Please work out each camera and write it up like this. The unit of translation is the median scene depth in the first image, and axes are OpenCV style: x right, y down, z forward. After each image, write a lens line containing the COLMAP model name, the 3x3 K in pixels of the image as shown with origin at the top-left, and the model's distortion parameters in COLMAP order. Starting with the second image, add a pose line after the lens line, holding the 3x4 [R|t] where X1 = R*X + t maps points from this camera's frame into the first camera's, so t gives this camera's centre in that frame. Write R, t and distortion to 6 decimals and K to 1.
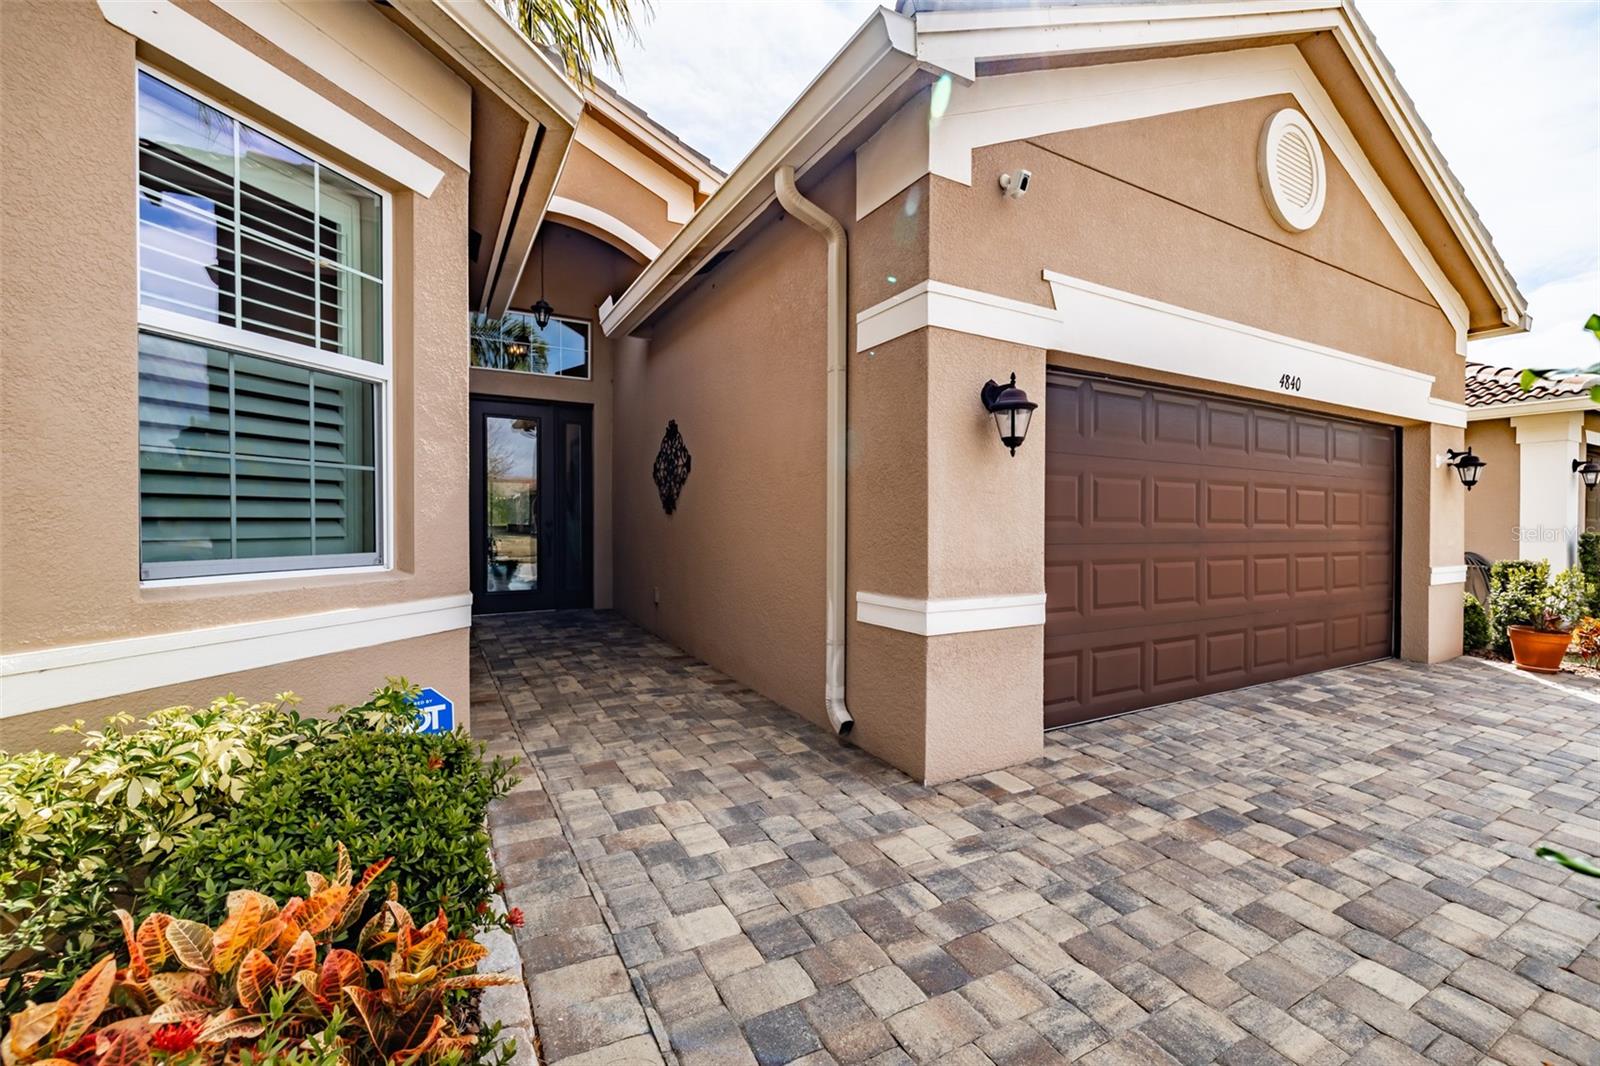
lens RADIAL K [[671.6, 0, 808.3], [0, 671.6, 523.8], [0, 0, 1]] dist [-0.001118, -0.000290]
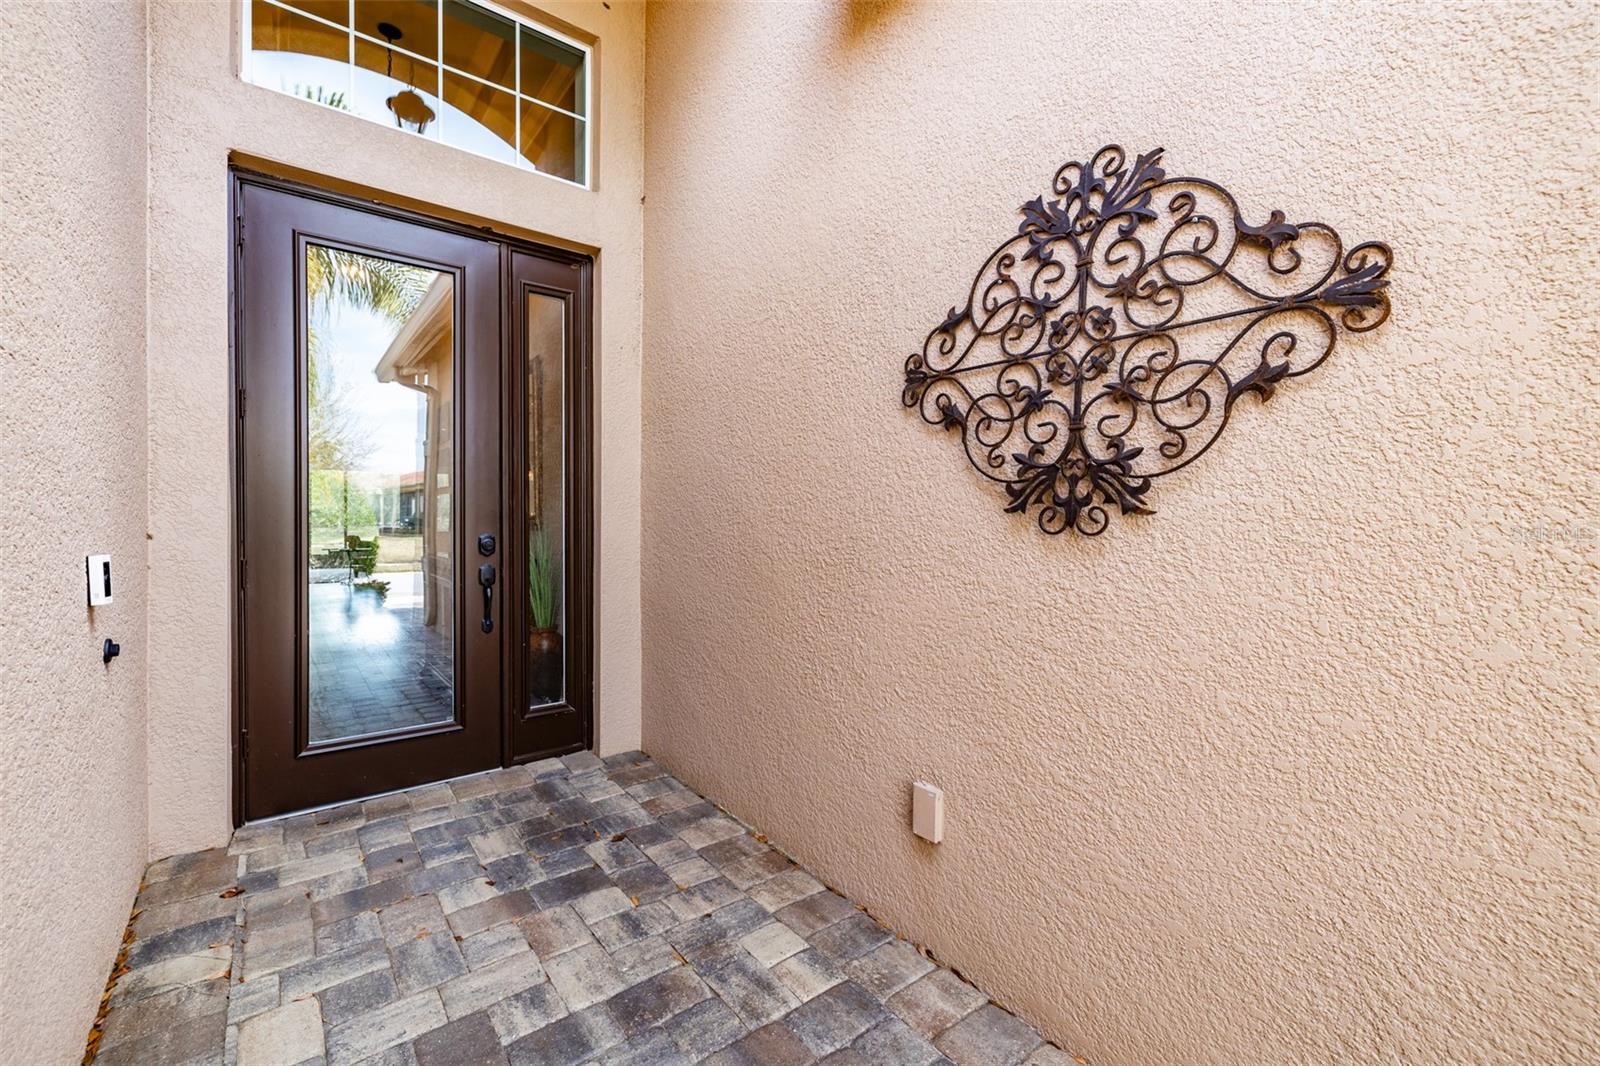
lens RADIAL K [[671.6, 0, 808.3], [0, 671.6, 523.8], [0, 0, 1]] dist [-0.001118, -0.000290]
pose [[0.987776, 0.000287, 0.155881, -0.262218], [-0.001623, 0.999963, 0.008441, -0.016929], [-0.155873, -0.008590, 0.987740, 0.590581]]
